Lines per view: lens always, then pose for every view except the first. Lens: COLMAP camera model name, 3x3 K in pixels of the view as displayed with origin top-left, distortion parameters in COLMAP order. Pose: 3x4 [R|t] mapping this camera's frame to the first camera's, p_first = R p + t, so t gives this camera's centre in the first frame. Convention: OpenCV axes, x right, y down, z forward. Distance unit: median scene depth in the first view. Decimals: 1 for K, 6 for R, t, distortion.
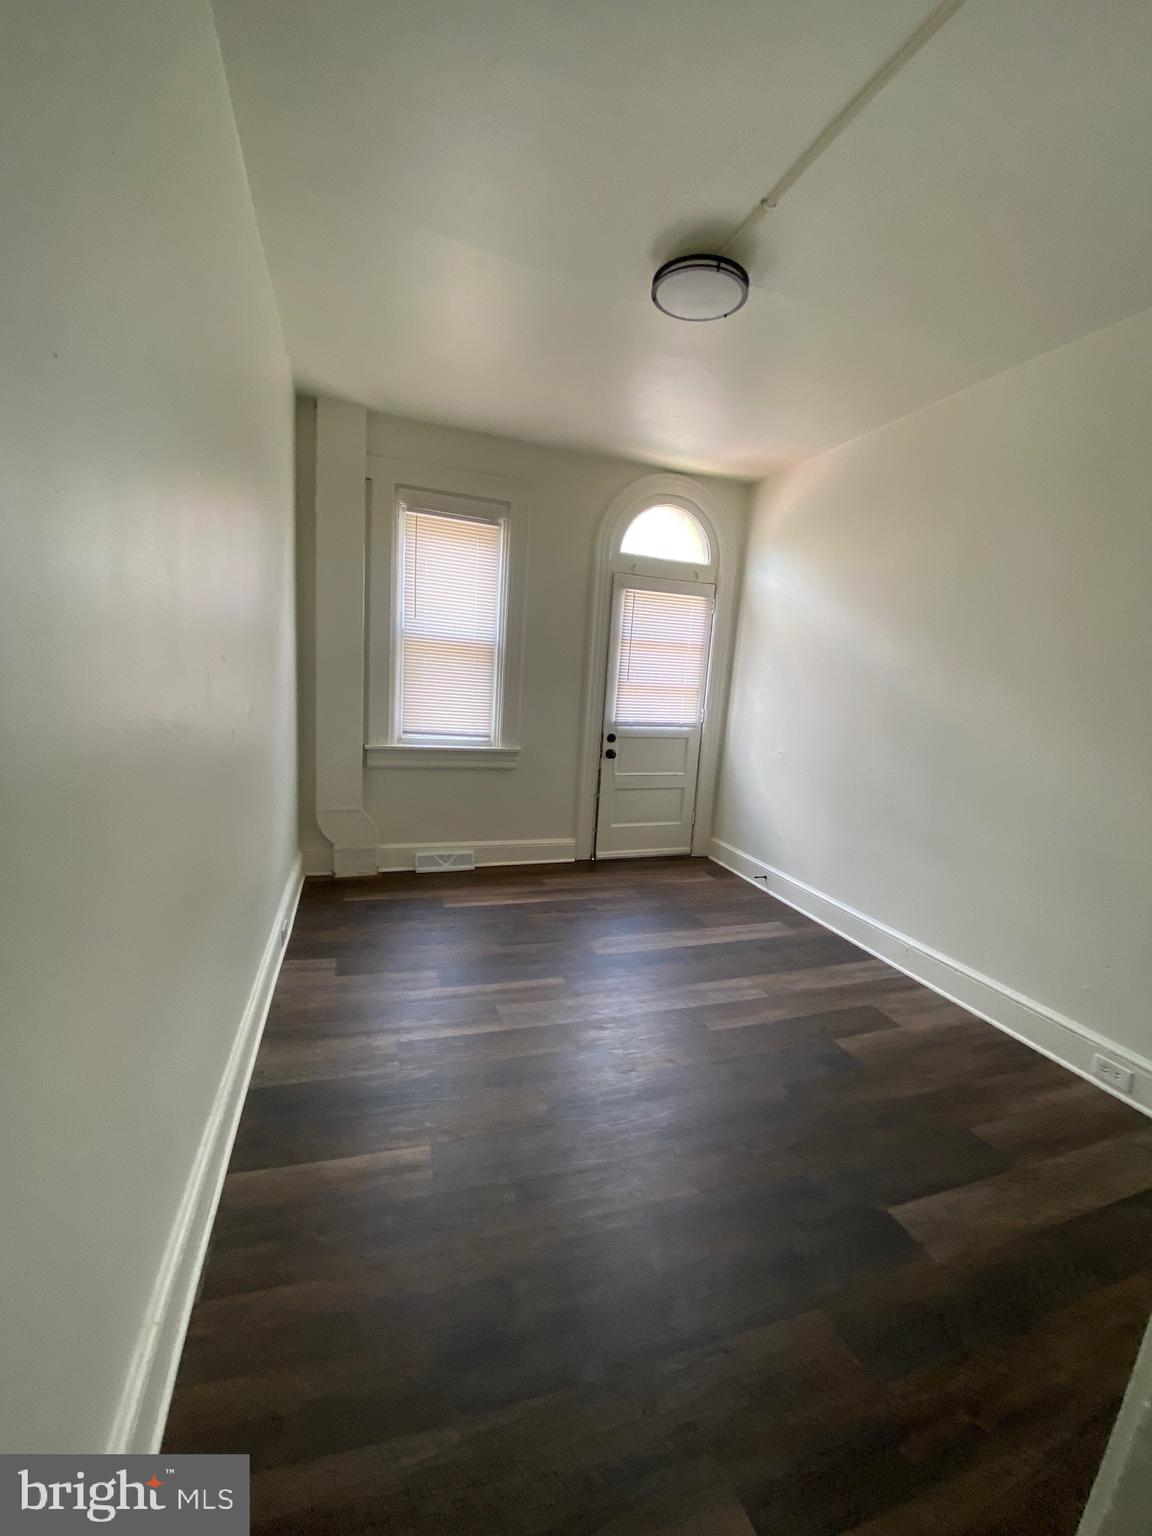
lens RADIAL K [[622.0, 0, 582.7], [0, 622.0, 772.3], [0, 0, 1]] dist [-0.011159, -0.002861]
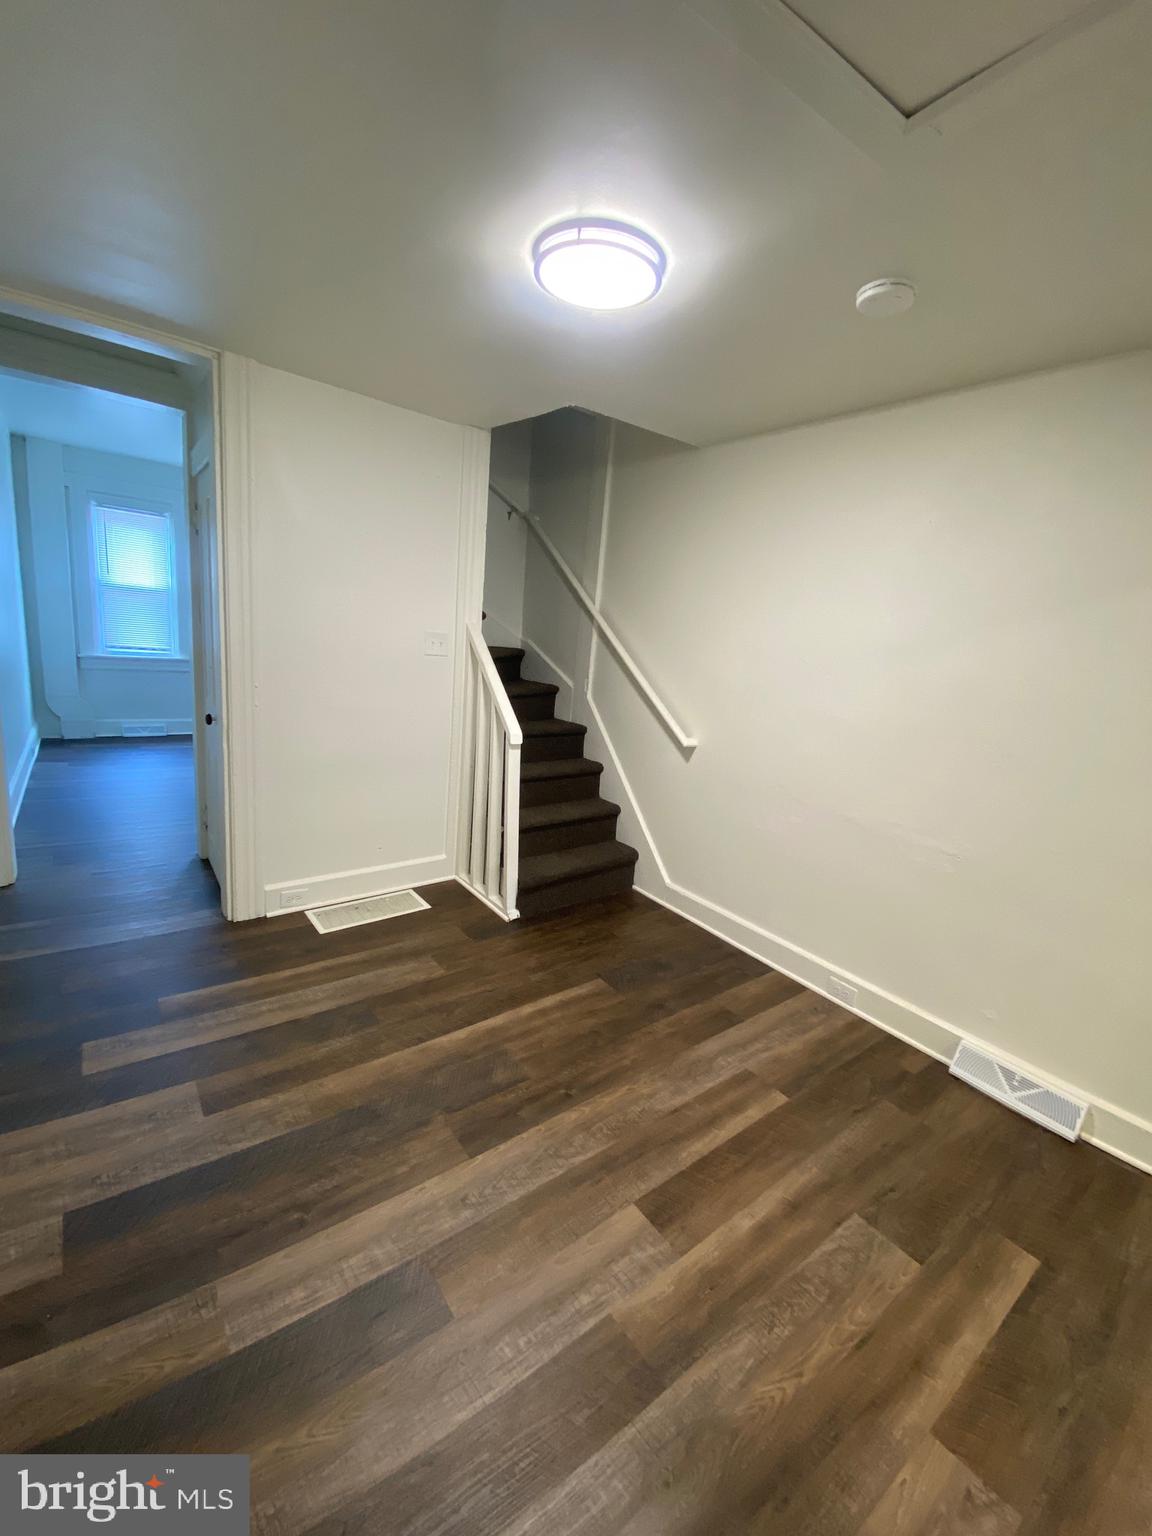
lens RADIAL K [[622.0, 0, 566.2], [0, 622.0, 763.0], [0, 0, 1]] dist [-0.011159, -0.002861]
pose [[0.952232, -0.042506, 0.302403, 0.445680], [0.014817, 0.995530, 0.093275, 0.131422], [-0.305016, -0.084338, 0.948605, -1.148986]]
